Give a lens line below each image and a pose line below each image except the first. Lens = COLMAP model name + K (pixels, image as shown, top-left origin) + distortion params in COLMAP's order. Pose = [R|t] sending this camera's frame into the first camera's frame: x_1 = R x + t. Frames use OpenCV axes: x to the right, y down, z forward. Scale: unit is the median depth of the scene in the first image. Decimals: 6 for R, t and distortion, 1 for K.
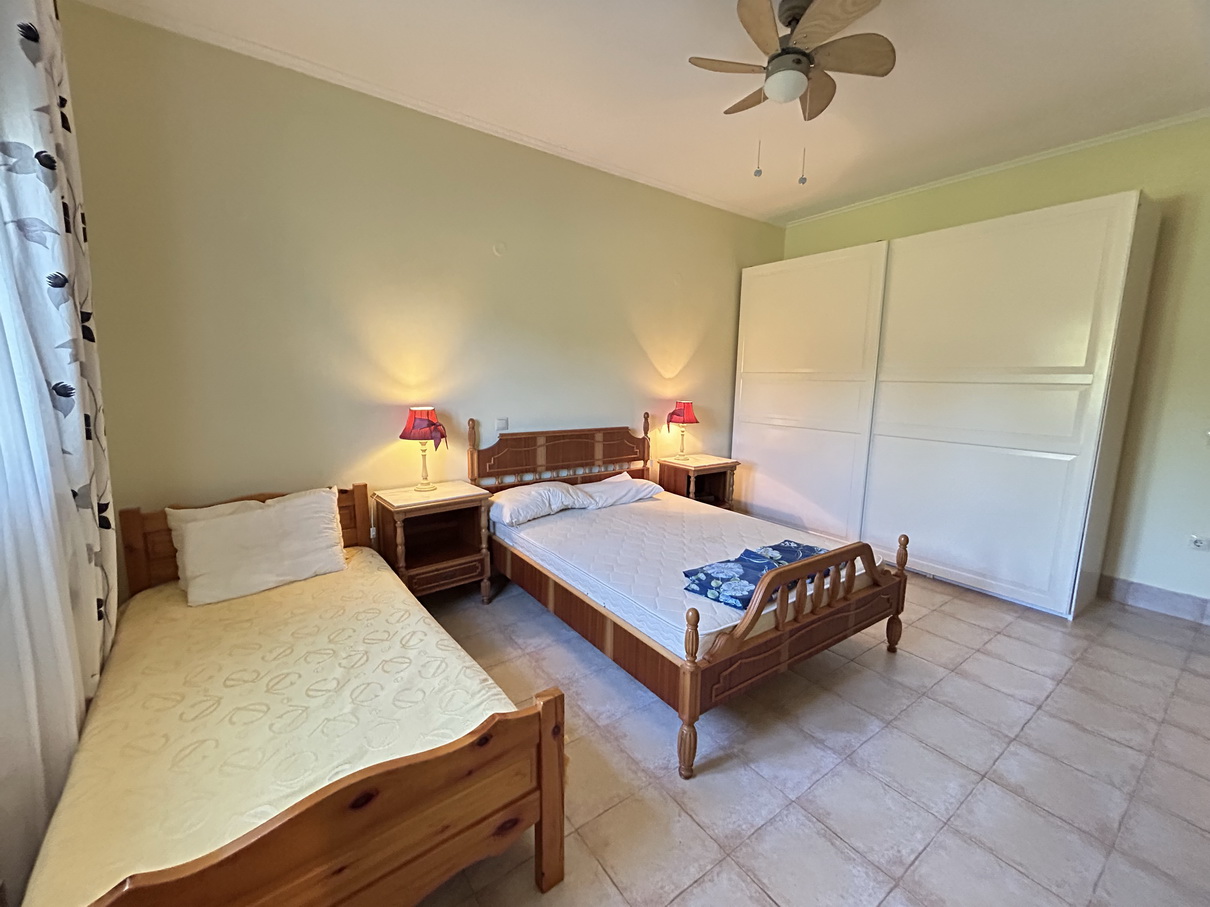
lens RADIAL K [[492.2, 0, 604.5], [0, 492.2, 455.6], [0, 0, 1]] dist [0.001013, 0.000823]
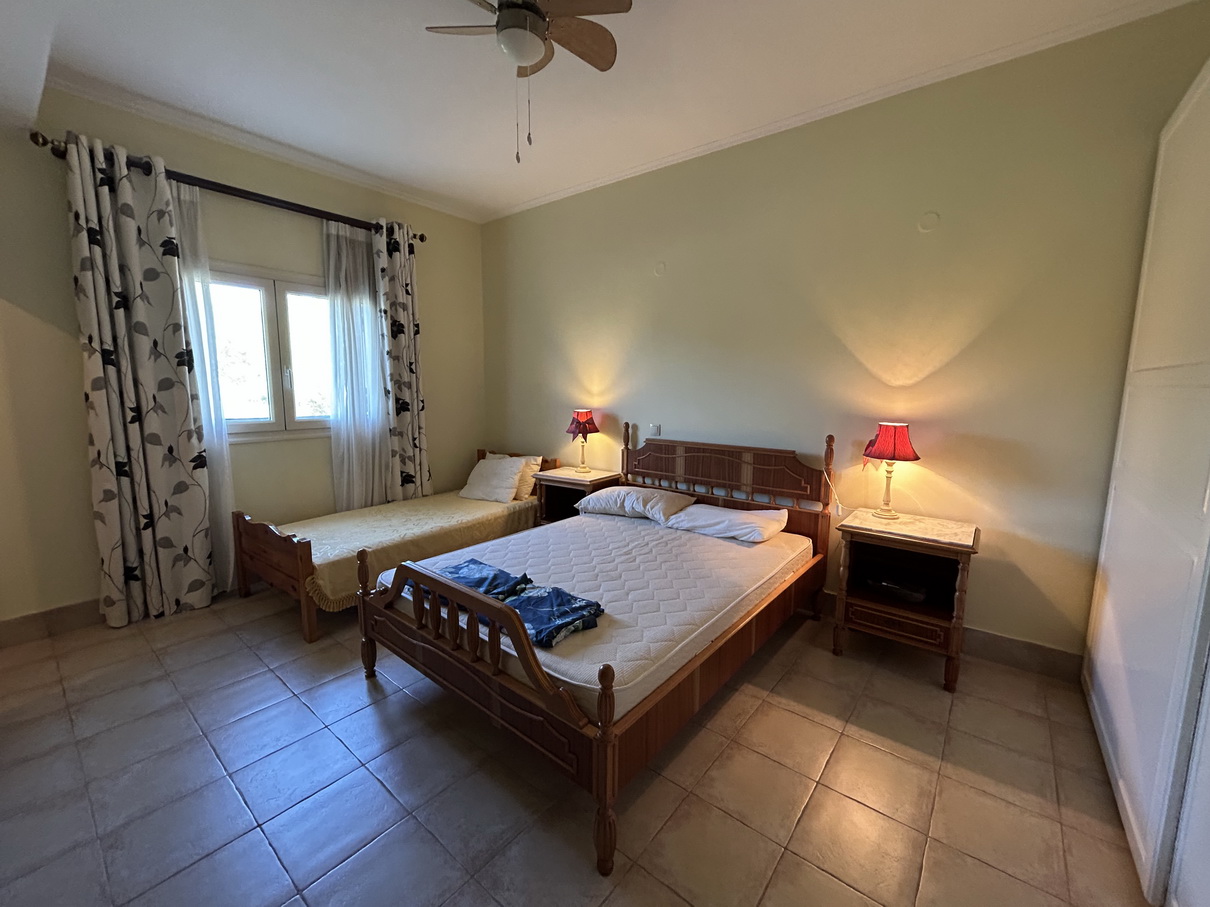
lens RADIAL K [[492.2, 0, 604.5], [0, 492.2, 455.6], [0, 0, 1]] dist [0.001013, 0.000823]
pose [[0.264191, 0.120447, -0.956920, 0.797465], [-0.152497, 0.984907, 0.081868, -0.079771], [0.952338, 0.124298, 0.278571, 0.594281]]
